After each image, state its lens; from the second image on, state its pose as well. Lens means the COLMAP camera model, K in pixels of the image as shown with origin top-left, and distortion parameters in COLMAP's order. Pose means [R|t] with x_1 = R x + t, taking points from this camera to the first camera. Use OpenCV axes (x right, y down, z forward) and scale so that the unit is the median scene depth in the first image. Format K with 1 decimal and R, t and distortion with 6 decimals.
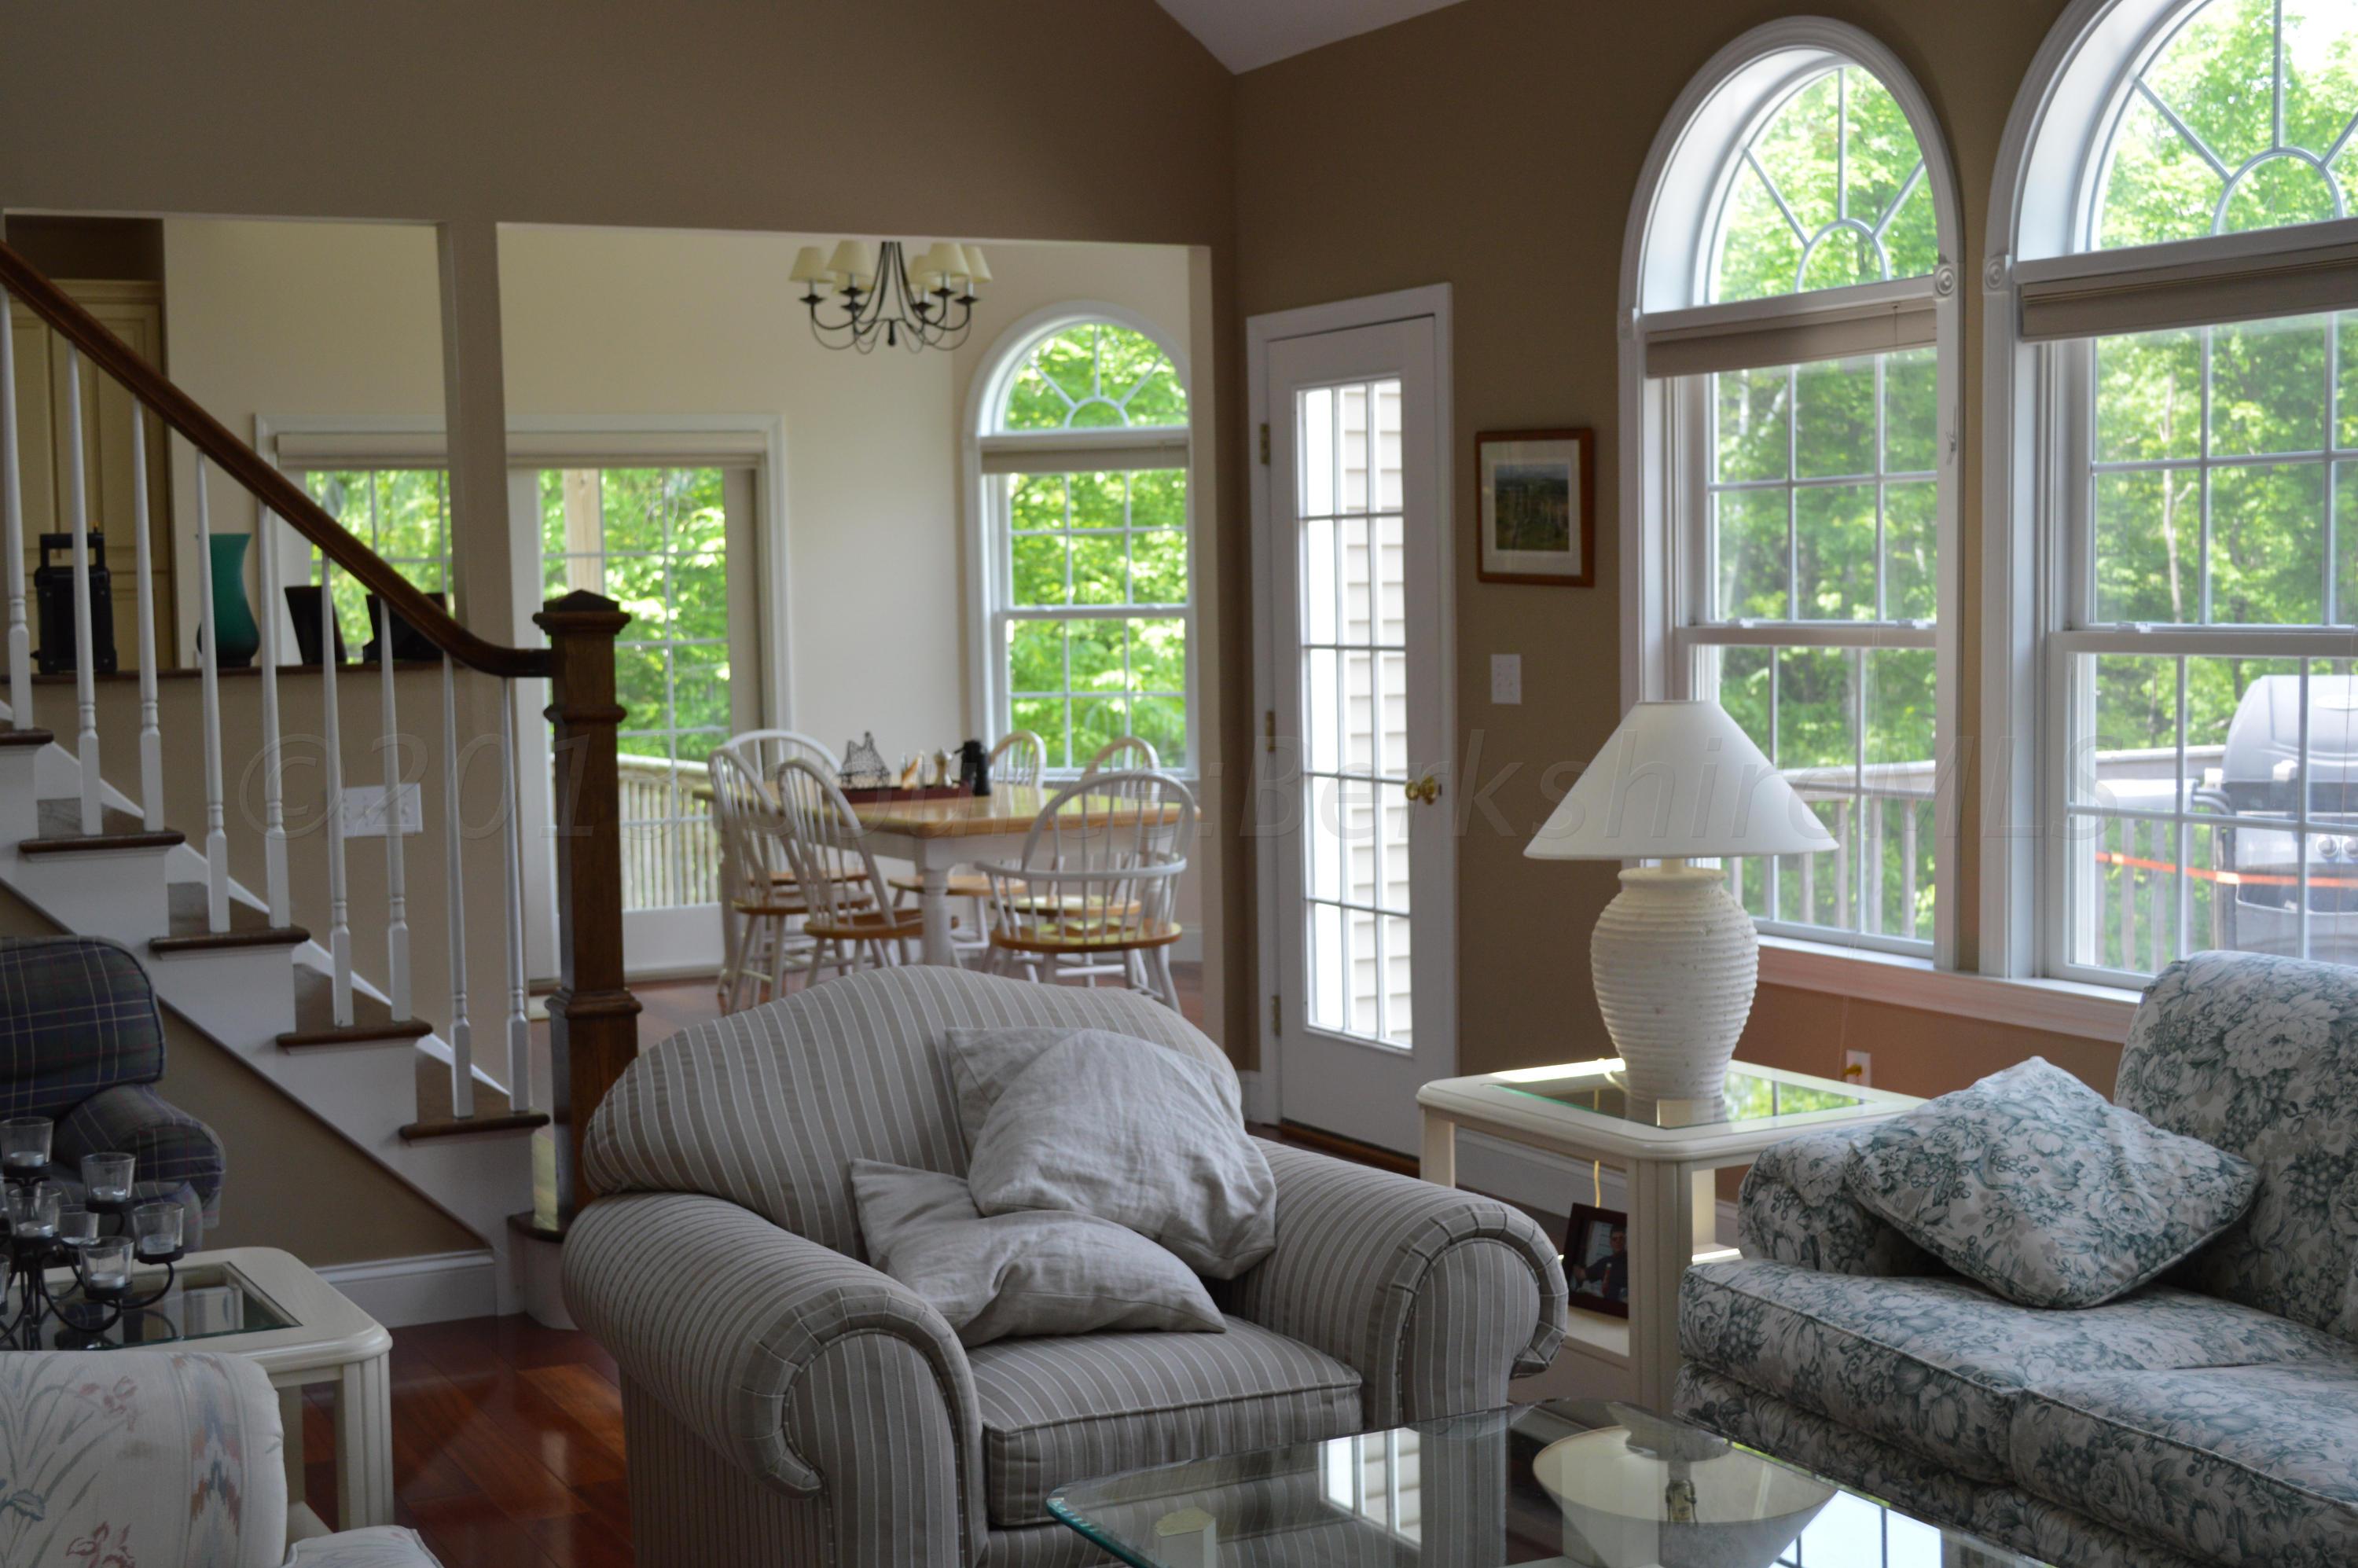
lens RADIAL K [[3096.2, 0, 1187.7], [0, 3096.2, 786.8], [0, 0, 1]] dist [-0.016533, 0.000000]
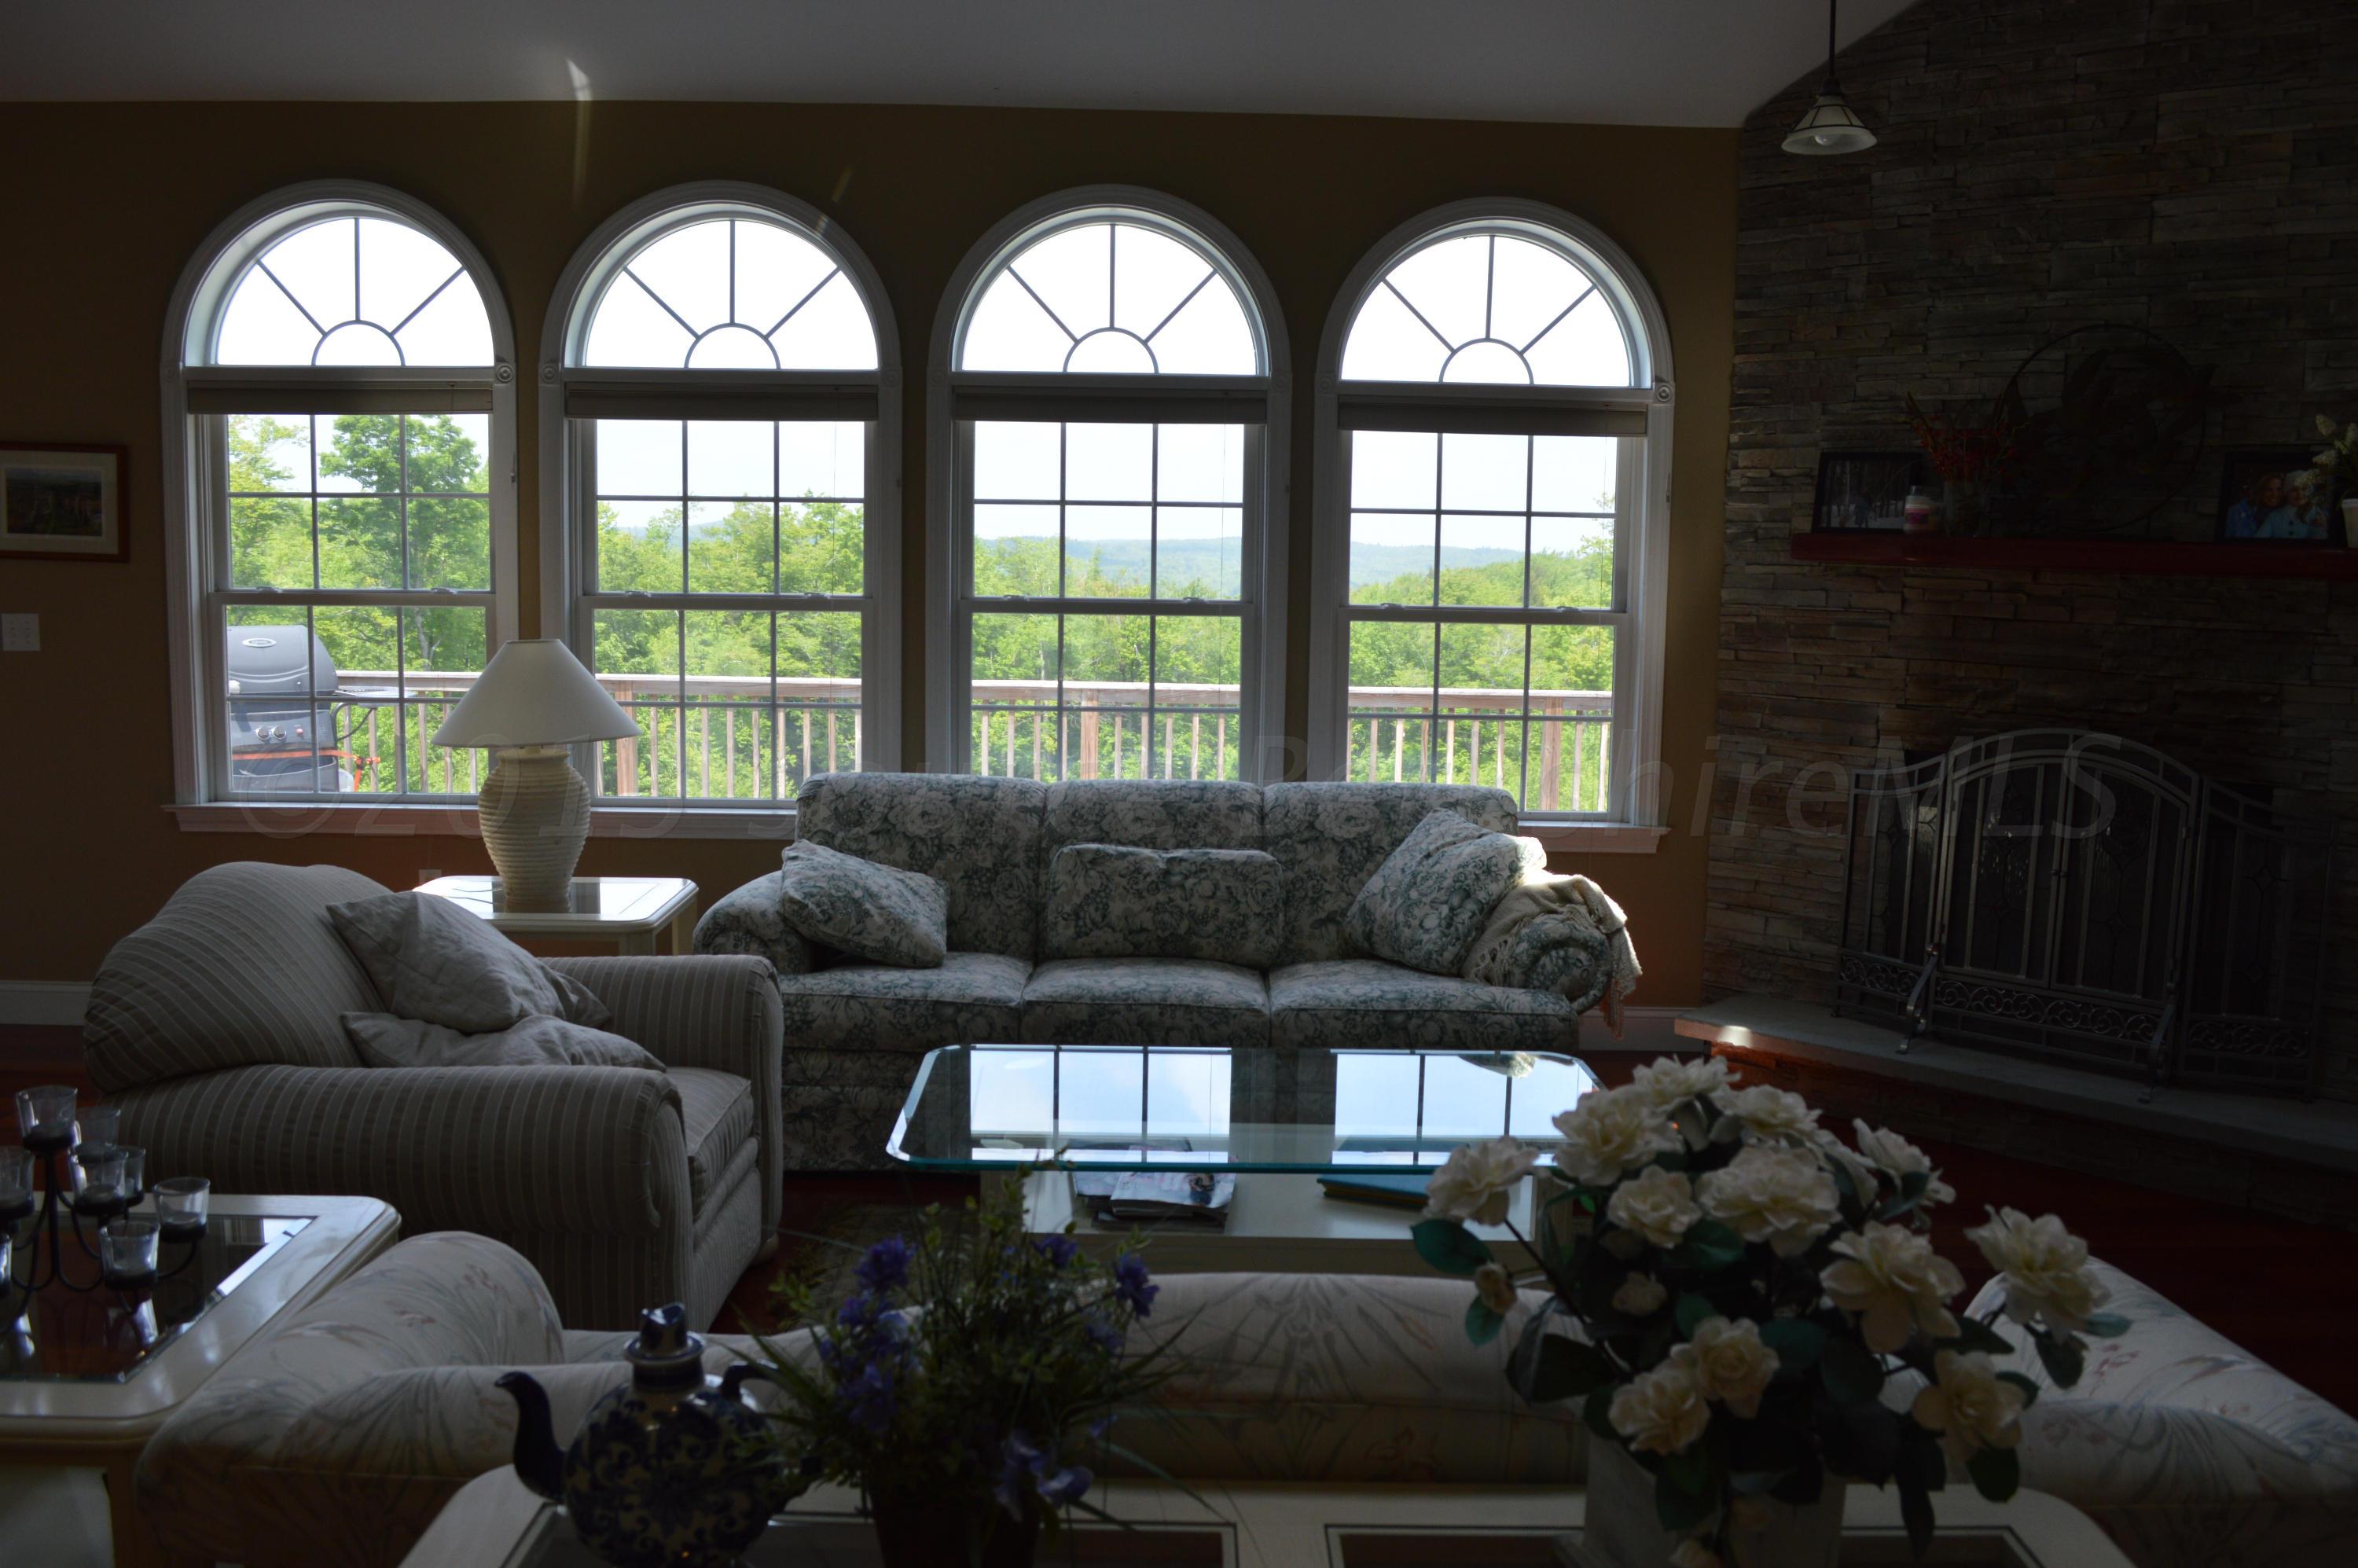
lens RADIAL K [[1869.9, 0, 1182.5], [0, 1869.9, 782.0], [0, 0, 1]] dist [-0.085038, 0.013613]
pose [[0.449231, -0.081431, 0.889697, -0.463181], [0.036492, 0.996679, 0.072798, -0.011702], [-0.892670, -0.000237, 0.450711, 0.271090]]
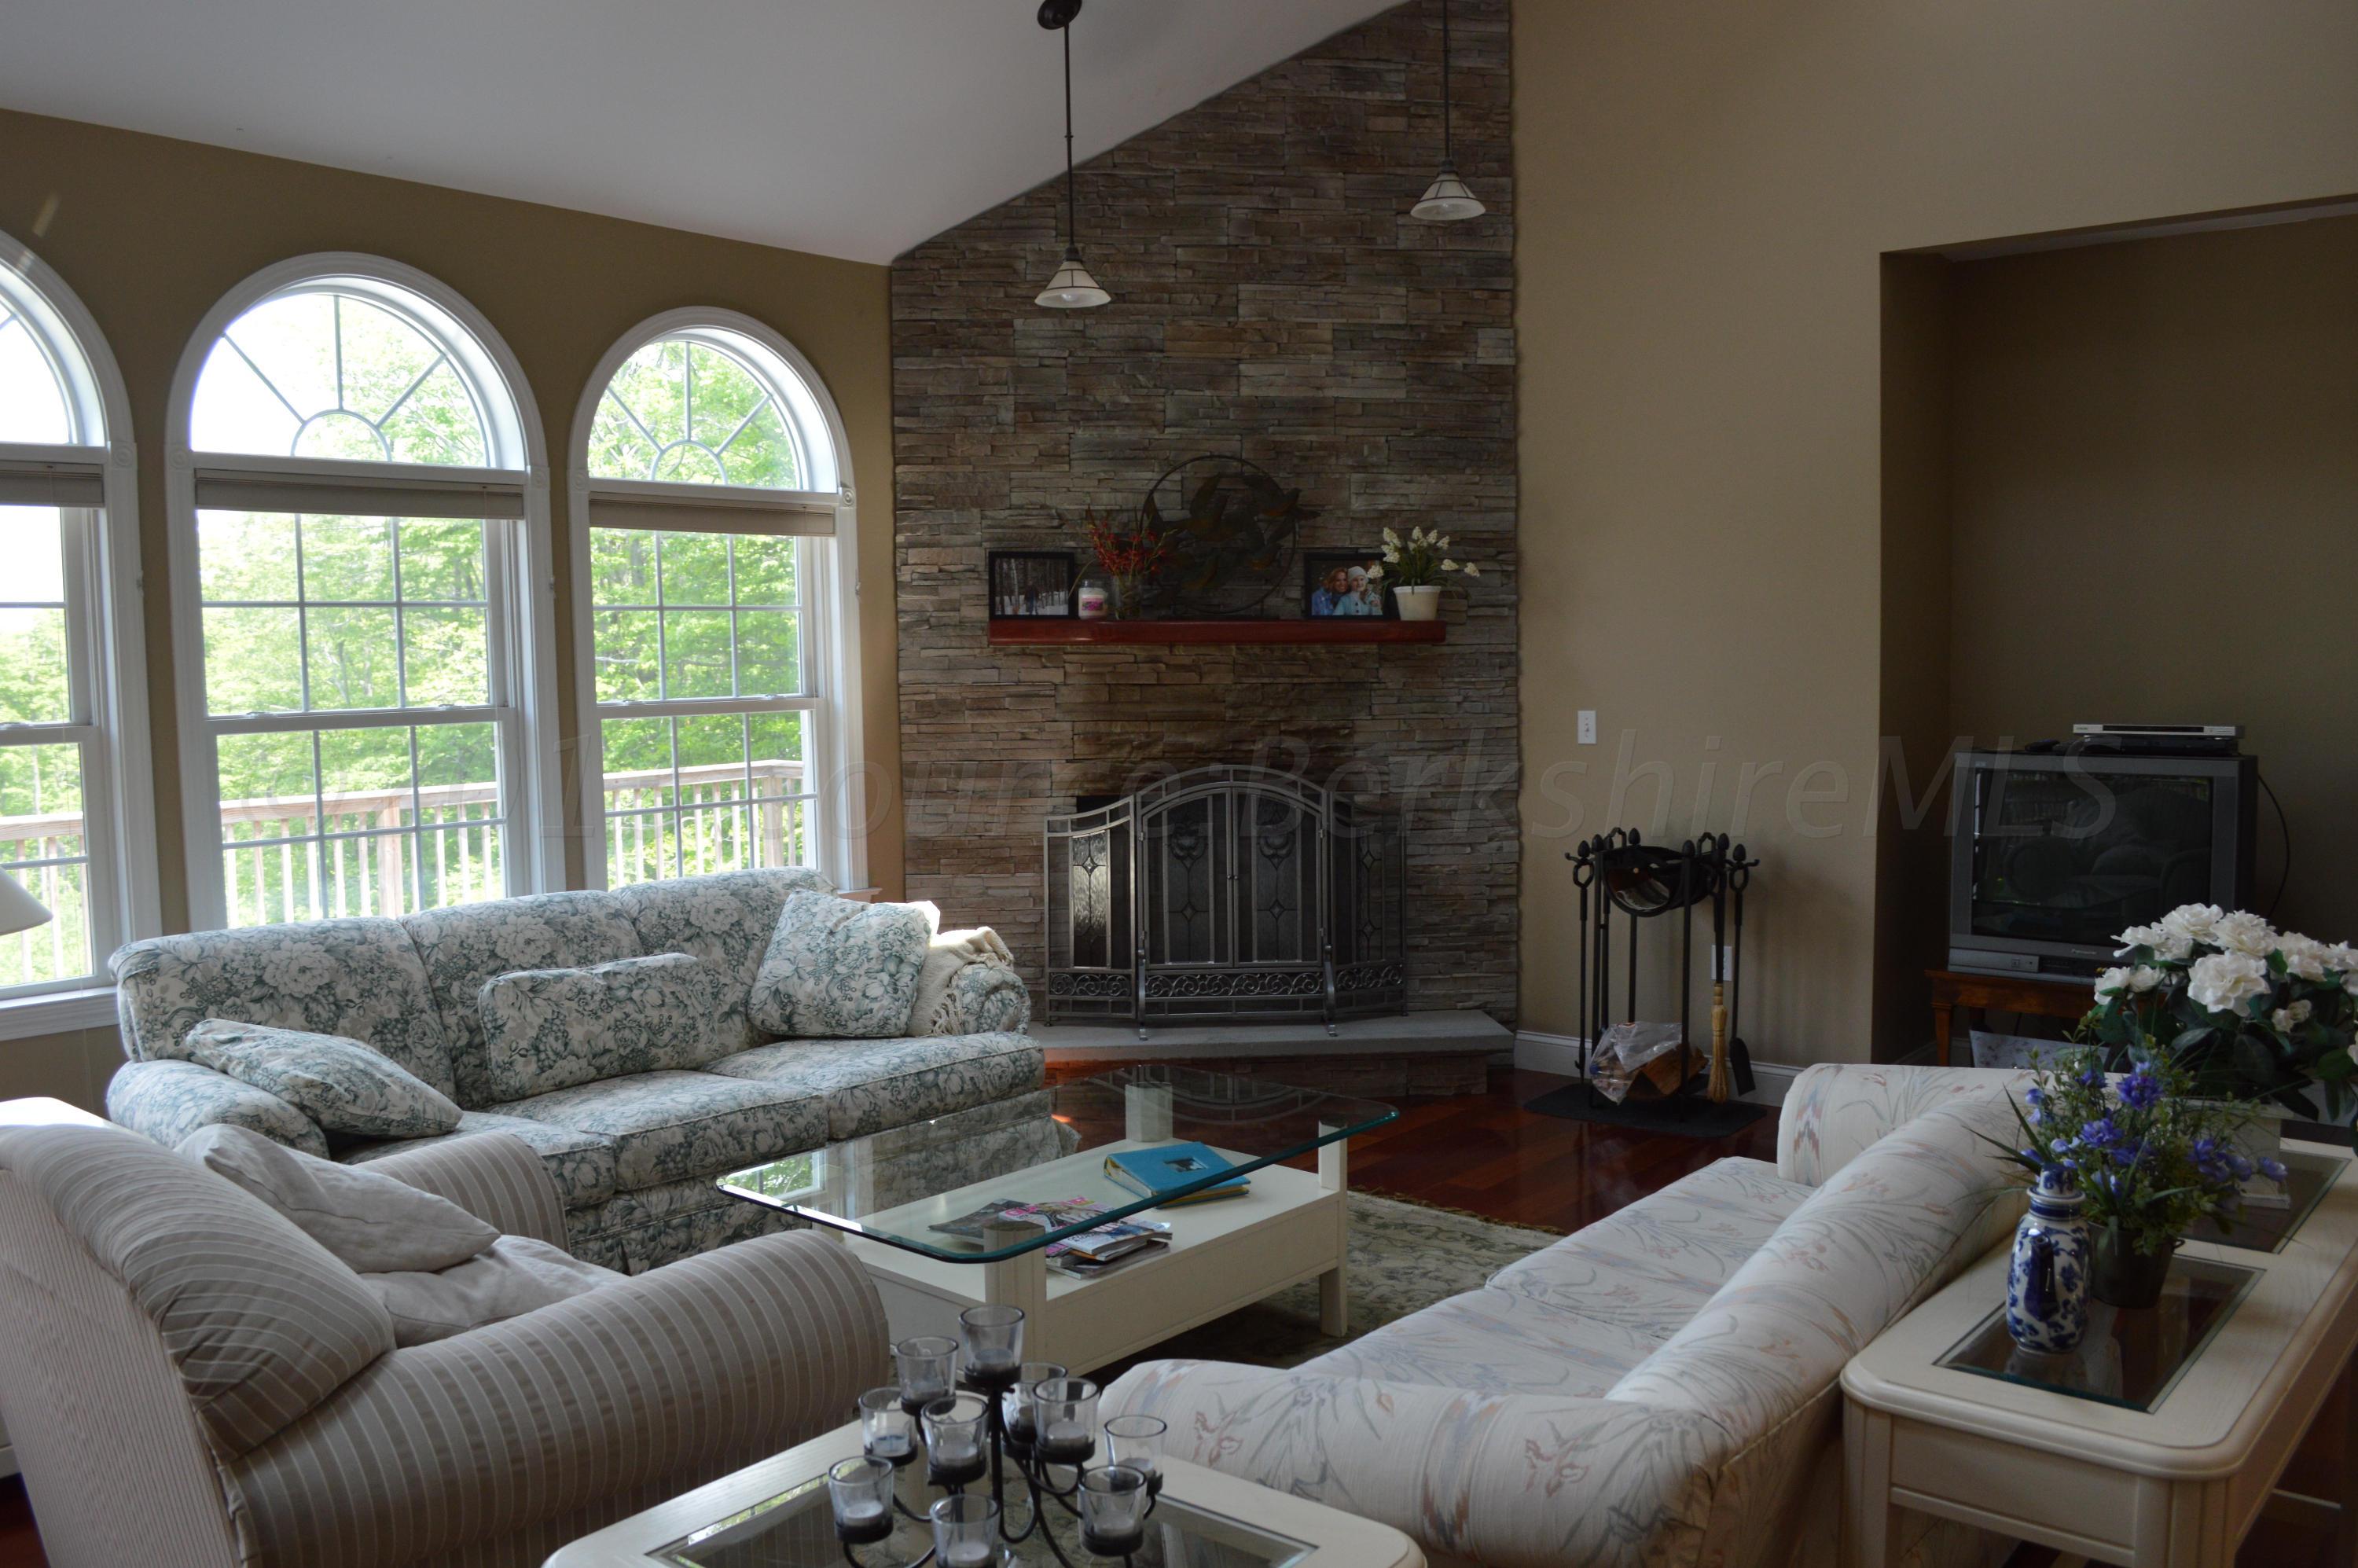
lens RADIAL K [[1869.9, 0, 1176.7], [0, 1869.9, 776.8], [0, 0, 1]] dist [-0.085038, 0.013613]
pose [[-0.374003, -0.042890, 0.926435, -0.547865], [0.083198, 0.993351, 0.079575, -0.044125], [-0.923688, 0.106839, -0.367948, 0.723594]]
